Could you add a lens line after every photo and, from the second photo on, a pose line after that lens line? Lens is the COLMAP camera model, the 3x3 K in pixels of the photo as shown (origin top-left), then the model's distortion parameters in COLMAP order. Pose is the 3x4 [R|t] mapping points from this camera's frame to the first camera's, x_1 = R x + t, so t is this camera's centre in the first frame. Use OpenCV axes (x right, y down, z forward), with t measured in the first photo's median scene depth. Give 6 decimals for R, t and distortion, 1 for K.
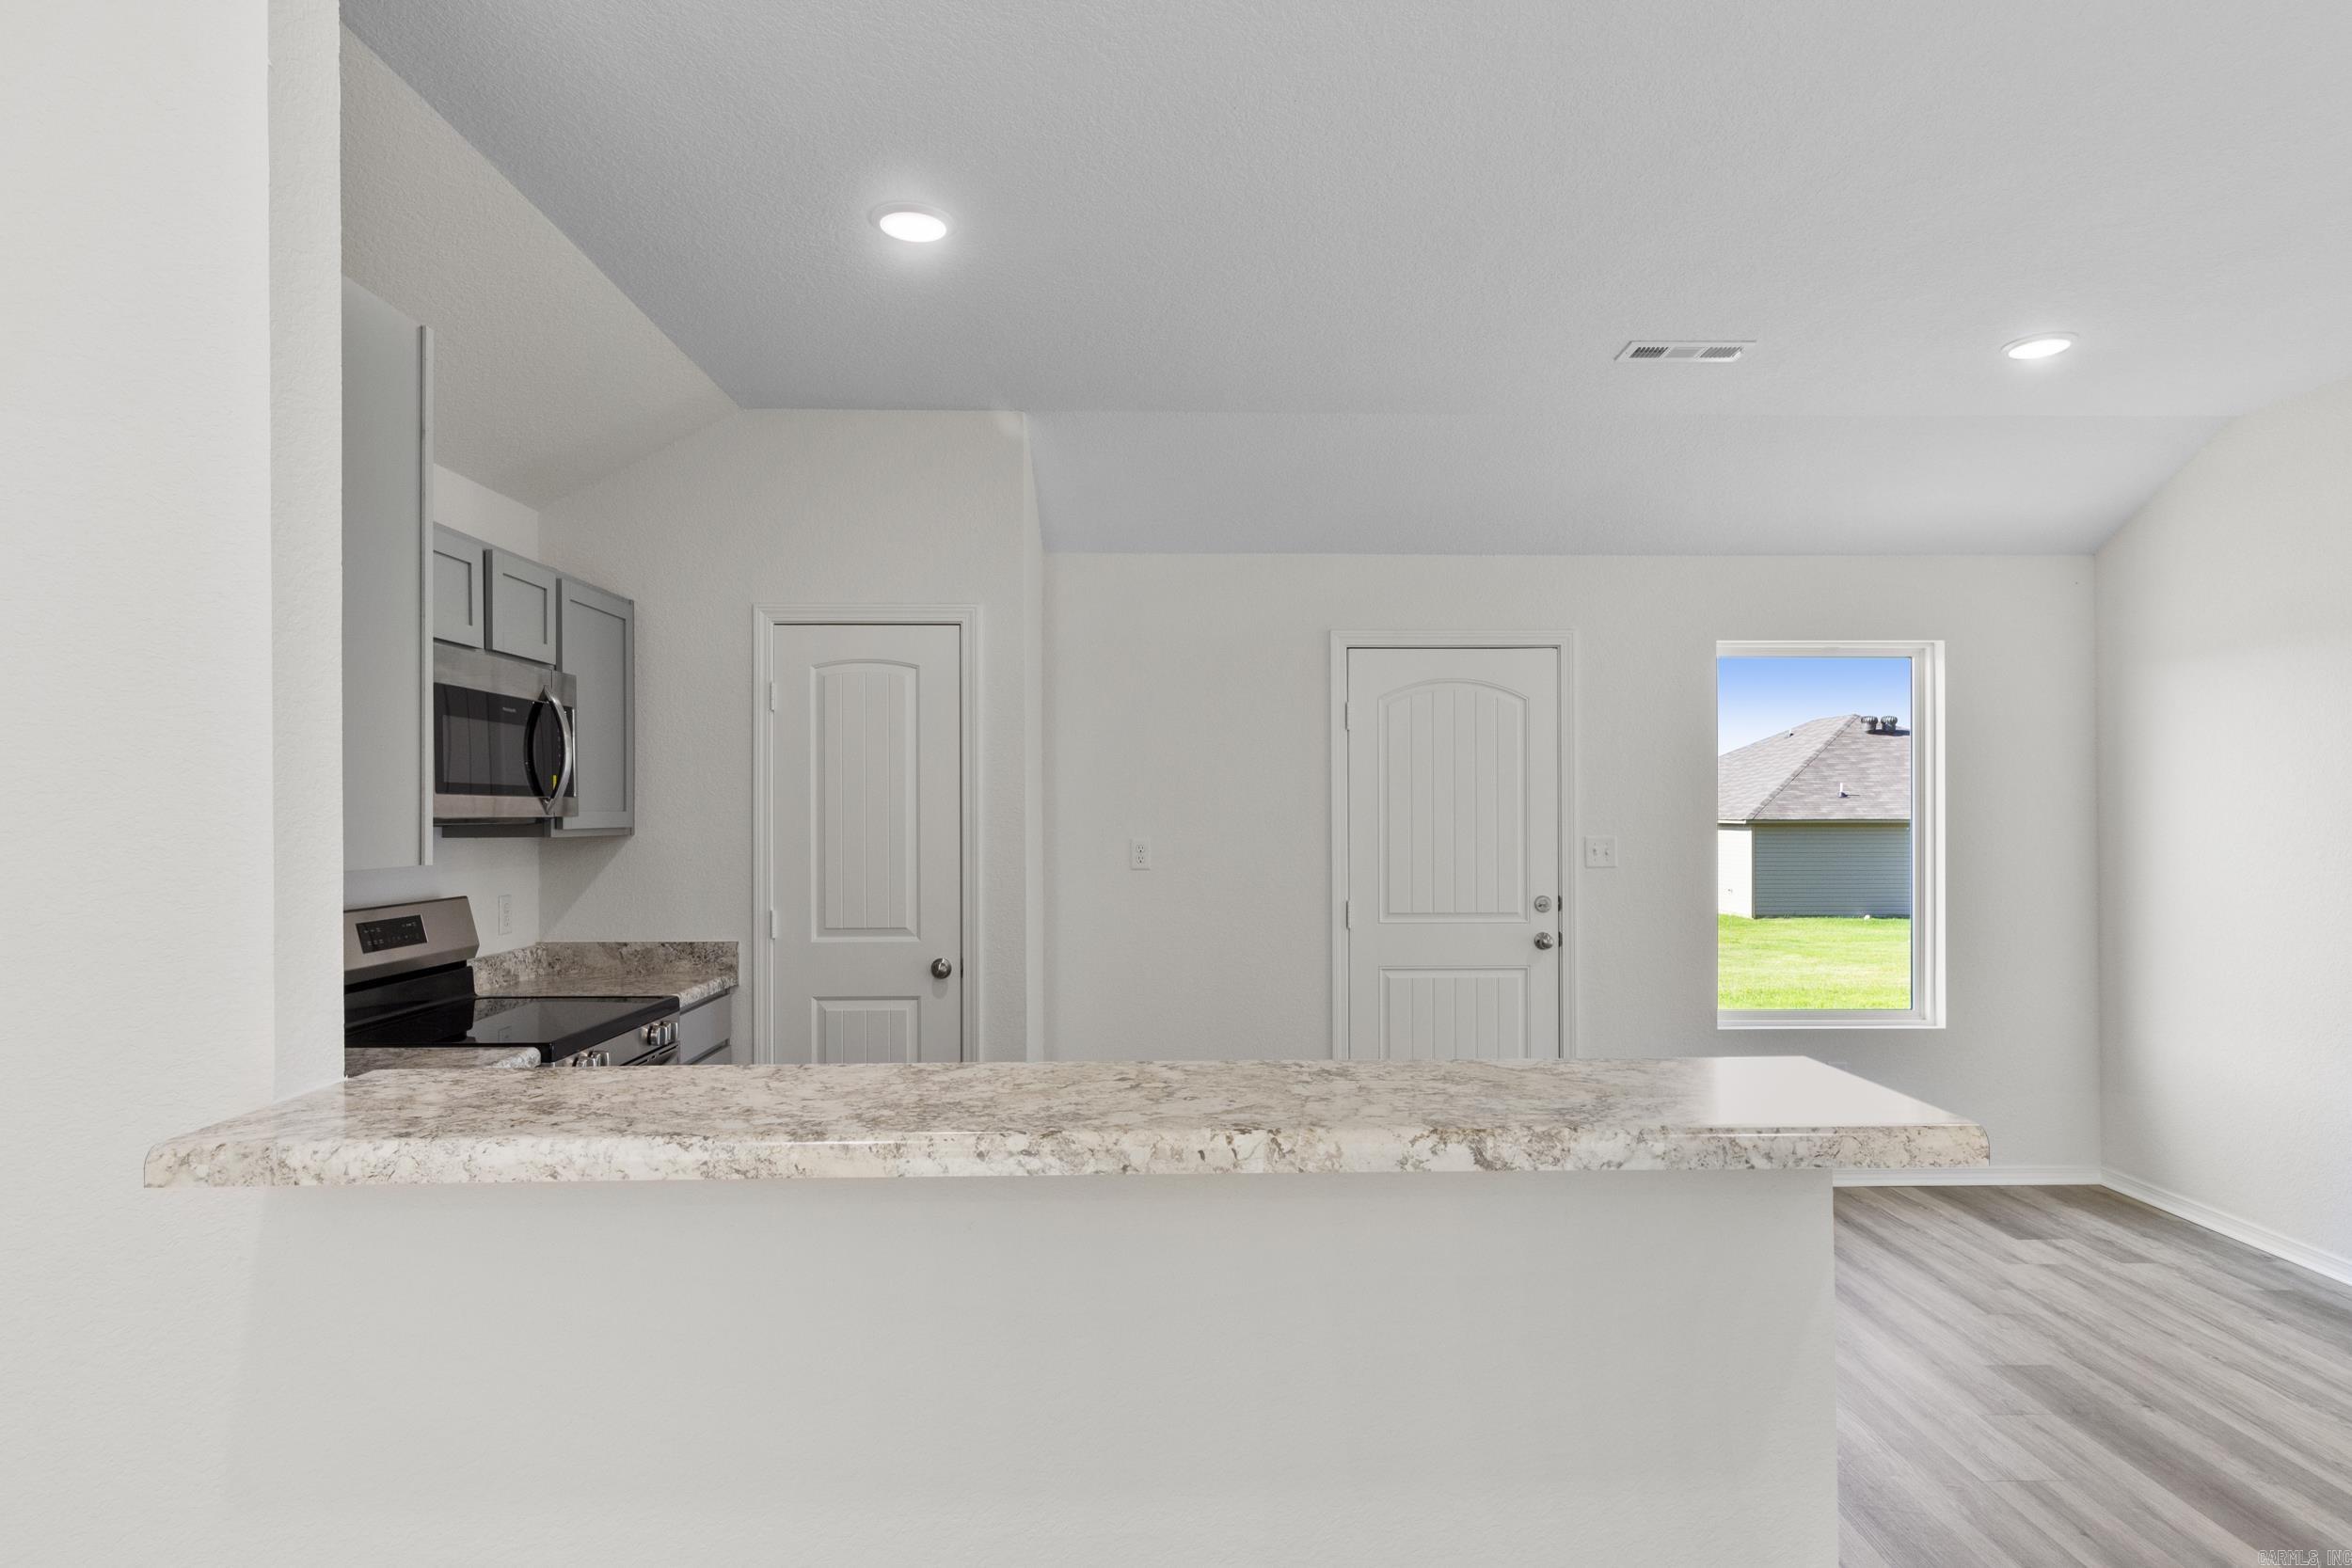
lens RADIAL K [[1284.3, 0, 1189.1], [0, 1284.3, 802.6], [0, 0, 1]] dist [0.003850, -0.000885]
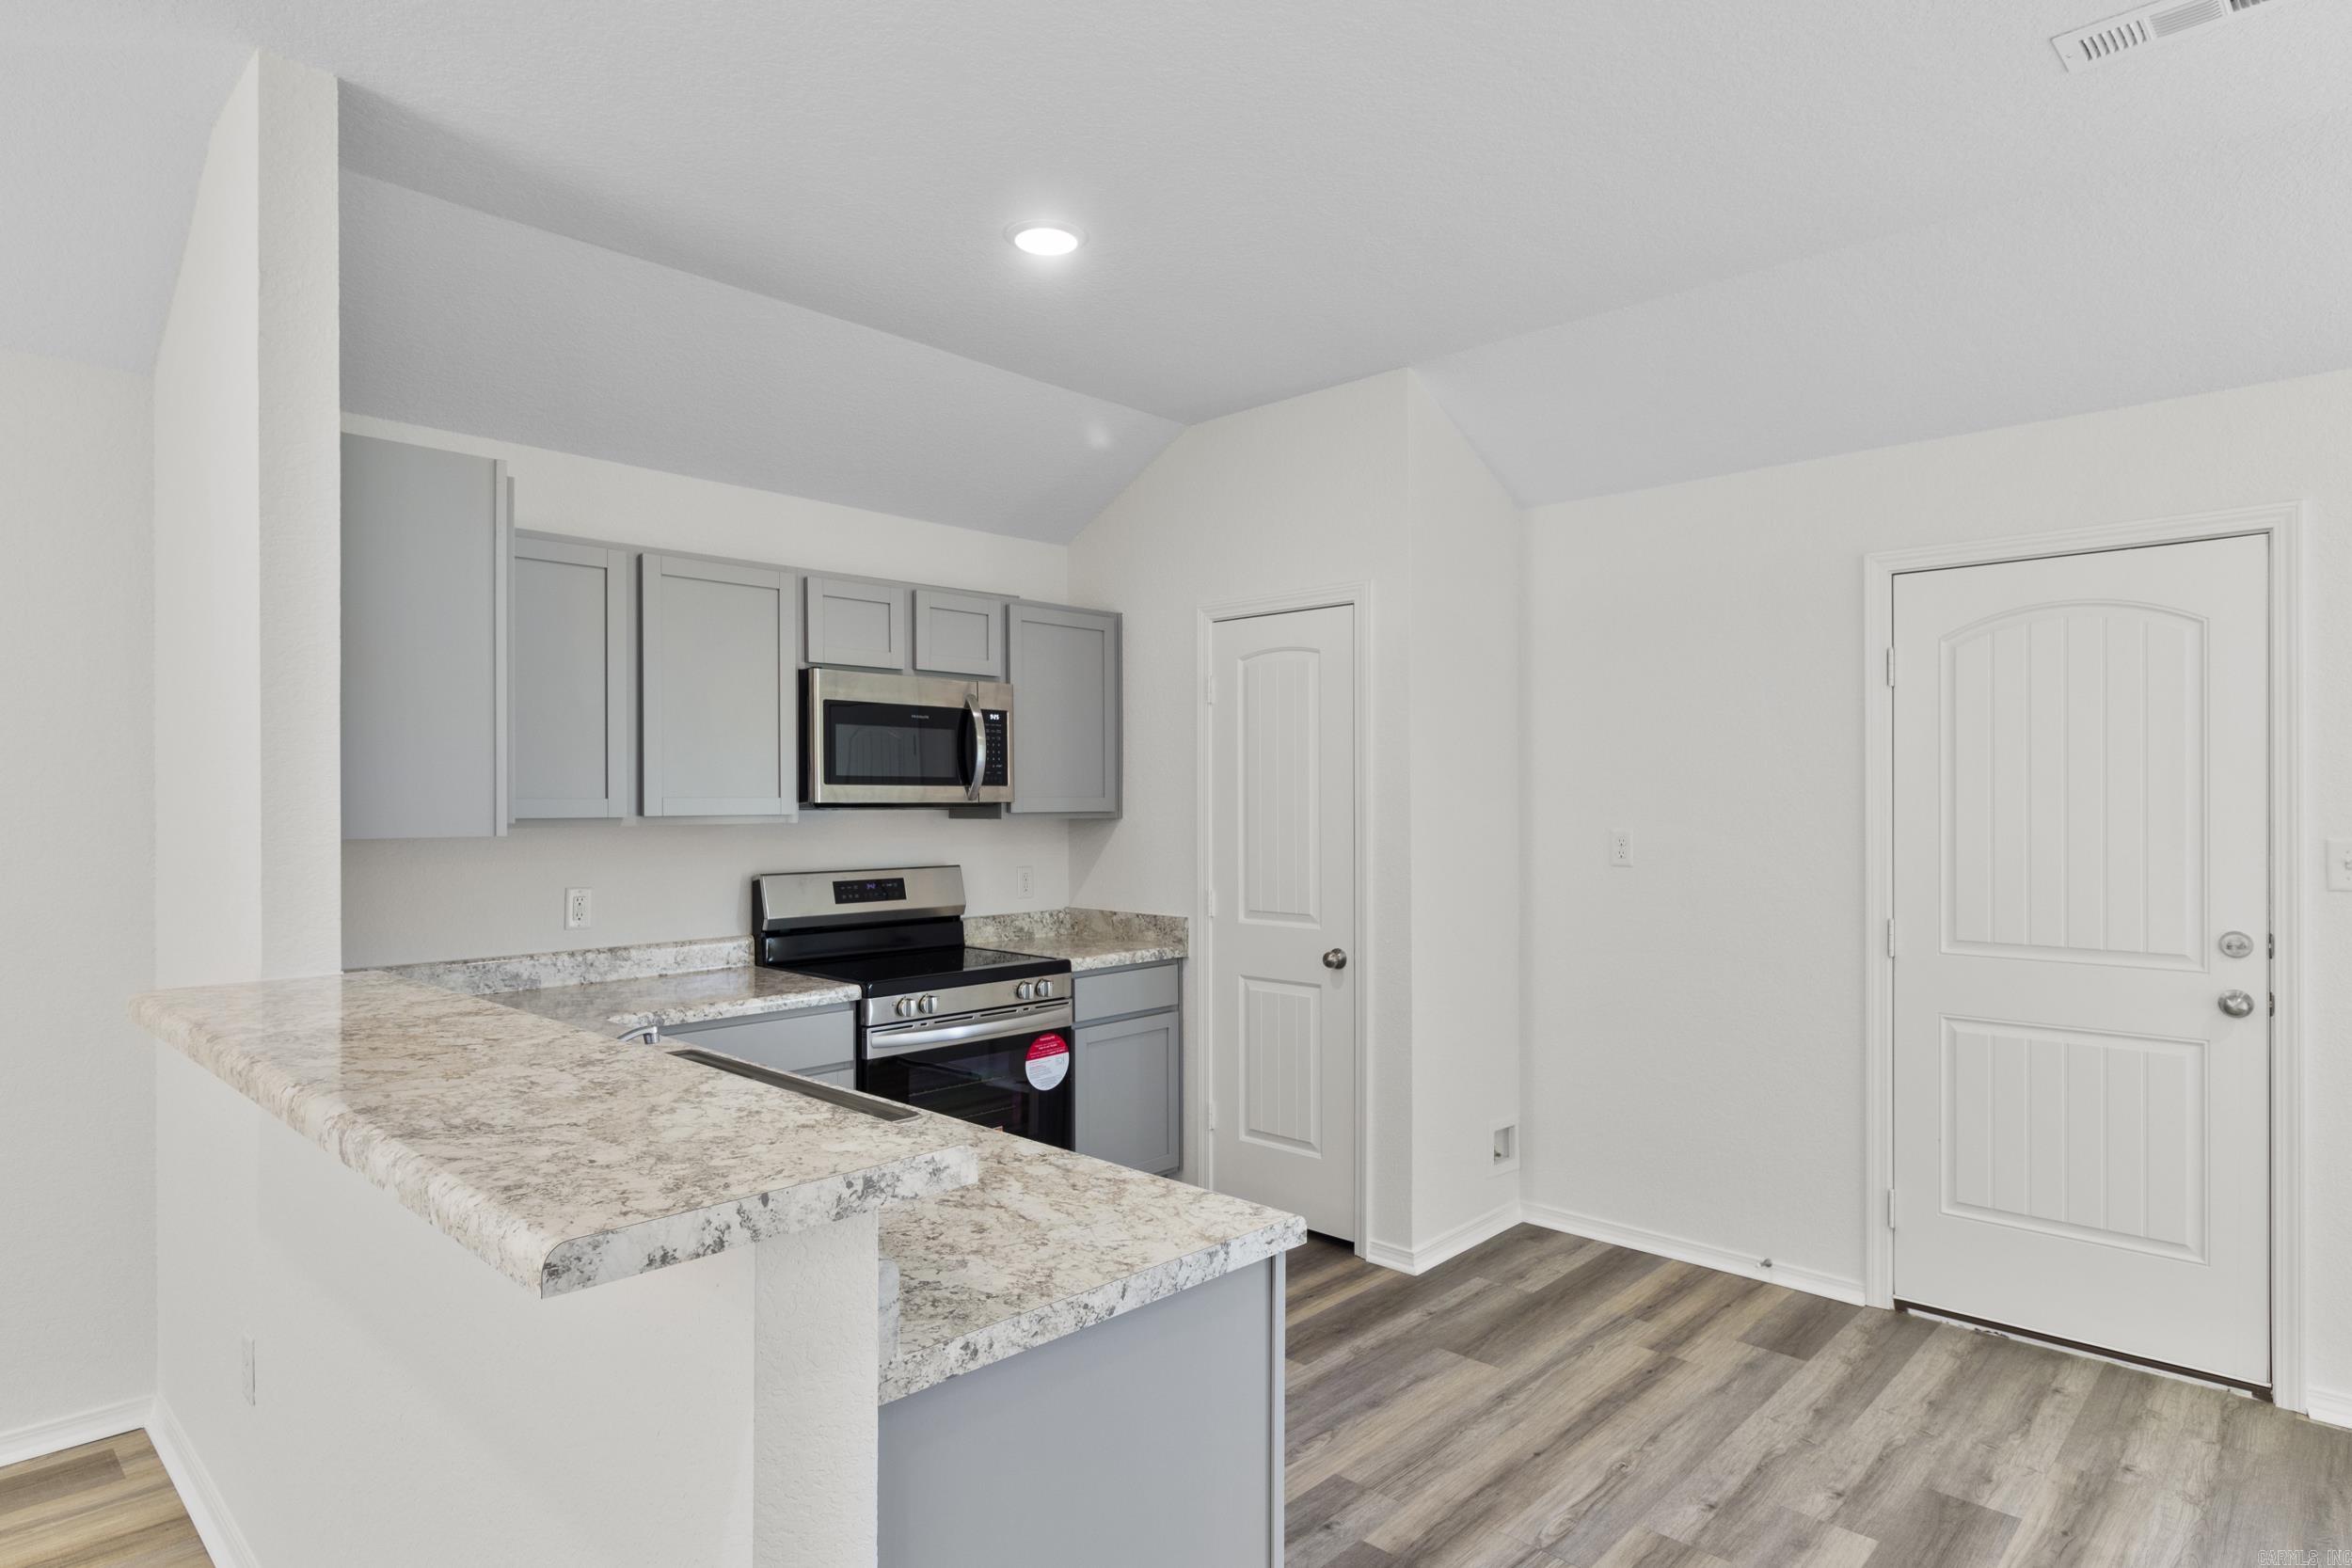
lens RADIAL K [[1284.3, 0, 1196.6], [0, 1284.3, 799.2], [0, 0, 1]] dist [0.003850, -0.000885]
pose [[0.711952, 0.000669, -0.702228, 0.416517], [0.004945, 0.999970, 0.005965, 0.001571], [0.702210, -0.007720, 0.711928, 0.228953]]
